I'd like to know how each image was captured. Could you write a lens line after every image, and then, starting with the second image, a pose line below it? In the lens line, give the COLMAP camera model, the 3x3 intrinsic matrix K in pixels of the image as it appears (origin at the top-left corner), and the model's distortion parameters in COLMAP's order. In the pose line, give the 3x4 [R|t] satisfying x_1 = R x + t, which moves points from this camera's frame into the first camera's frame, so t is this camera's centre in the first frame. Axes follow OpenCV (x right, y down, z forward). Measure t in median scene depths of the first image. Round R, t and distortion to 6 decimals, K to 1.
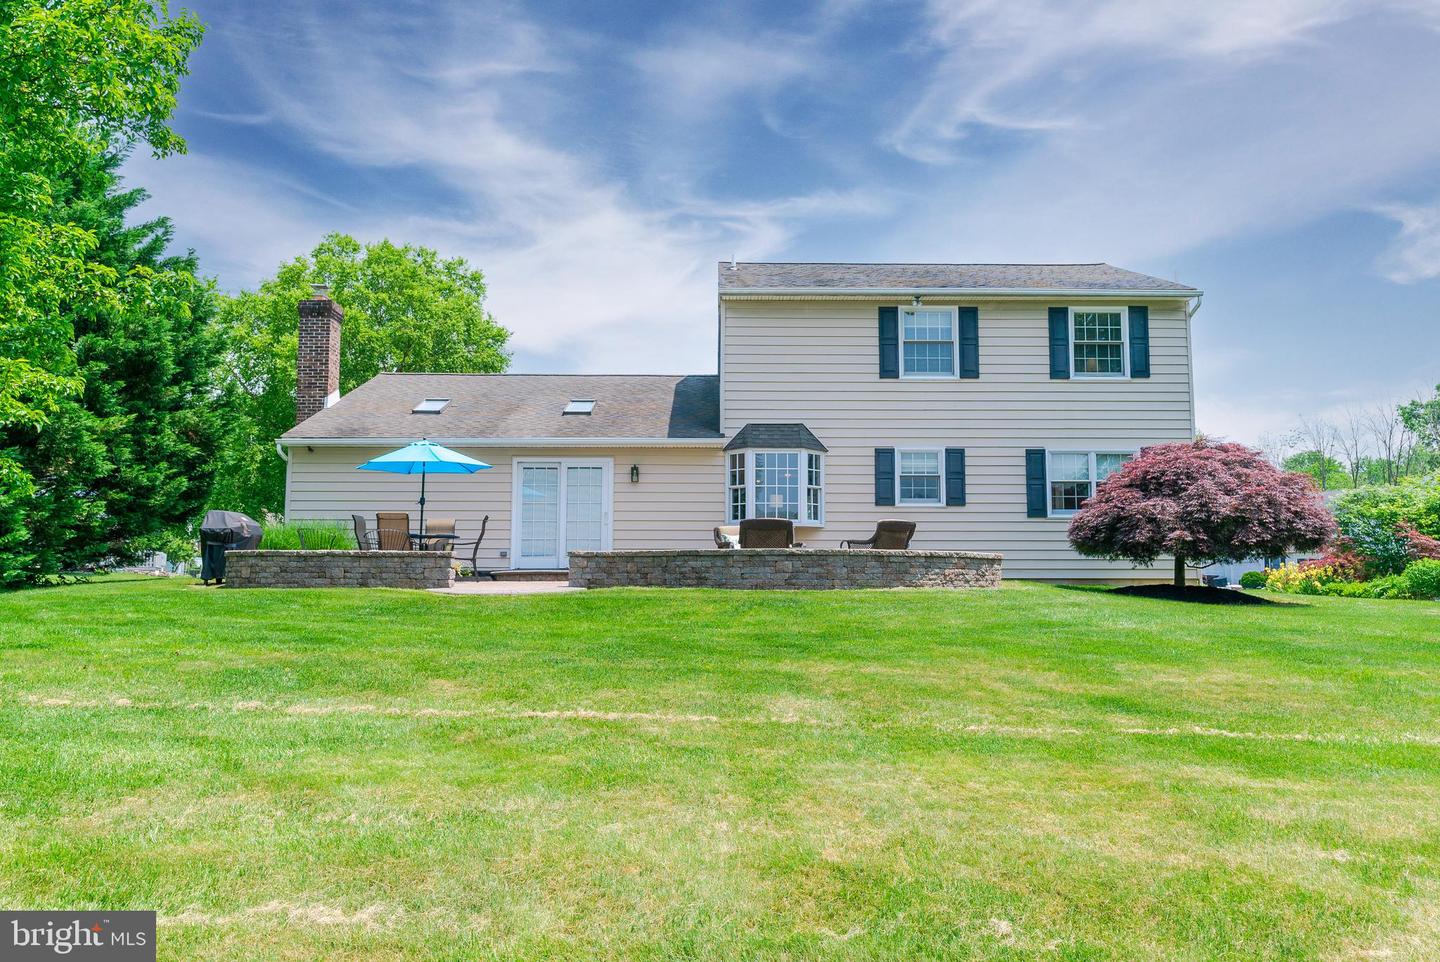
lens RADIAL K [[1047.7, 0, 718.8], [0, 1047.7, 478.1], [0, 0, 1]] dist [0.003180, 0.001008]
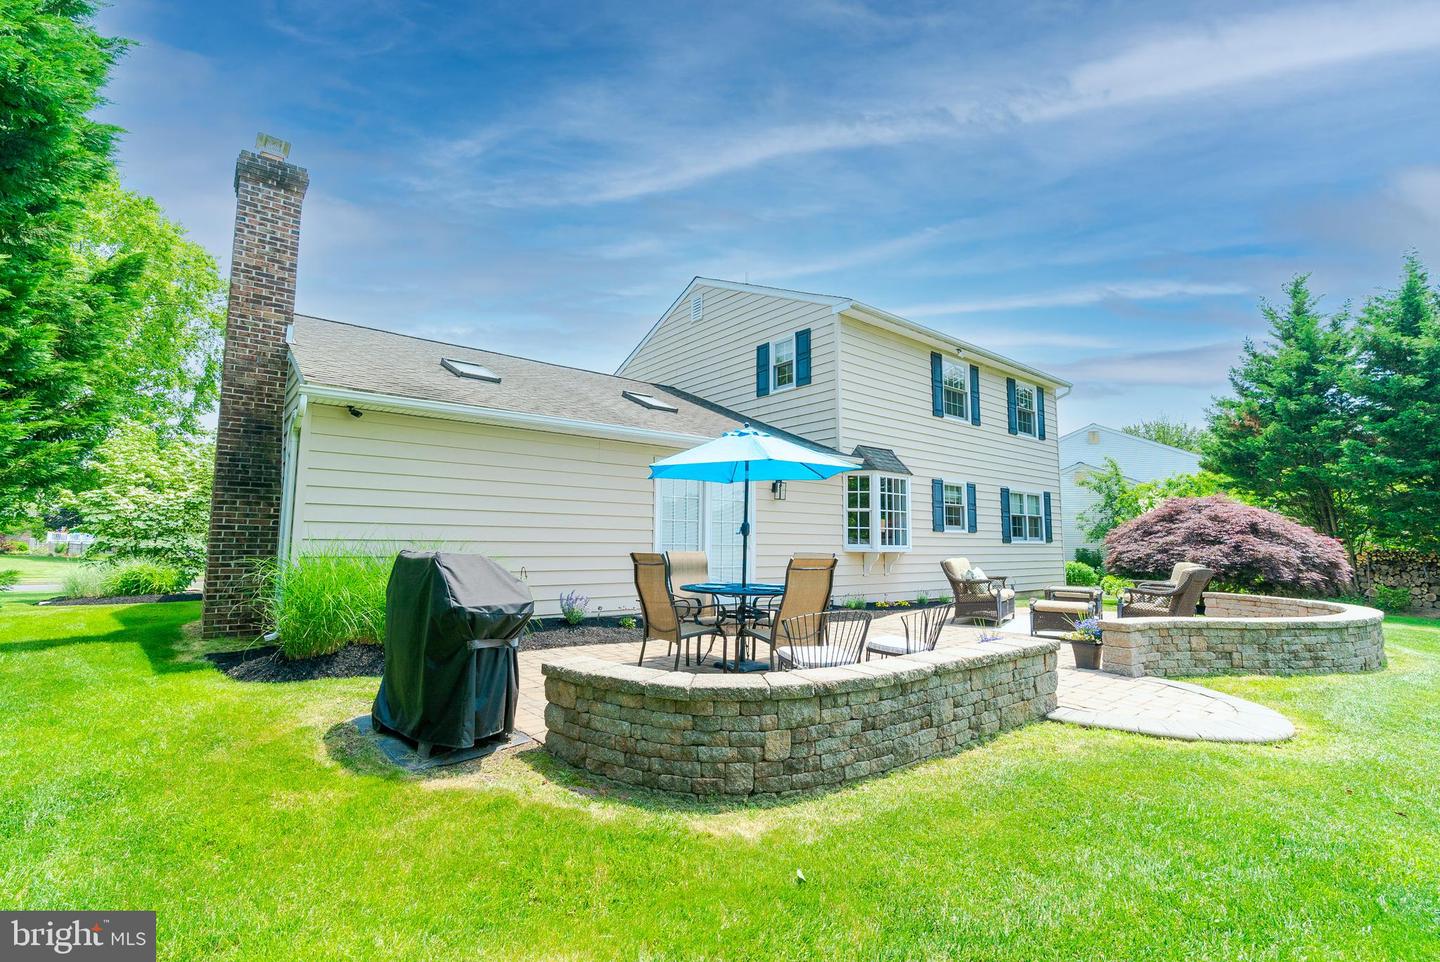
lens RADIAL K [[651.7, 0, 714.1], [0, 651.7, 475.9], [0, 0, 1]] dist [-0.011907, 0.004166]
pose [[0.778242, 0.070867, 0.623953, -0.446811], [-0.066067, 0.997338, -0.030871, 0.004069], [-0.624480, -0.017197, 0.780852, 0.609953]]
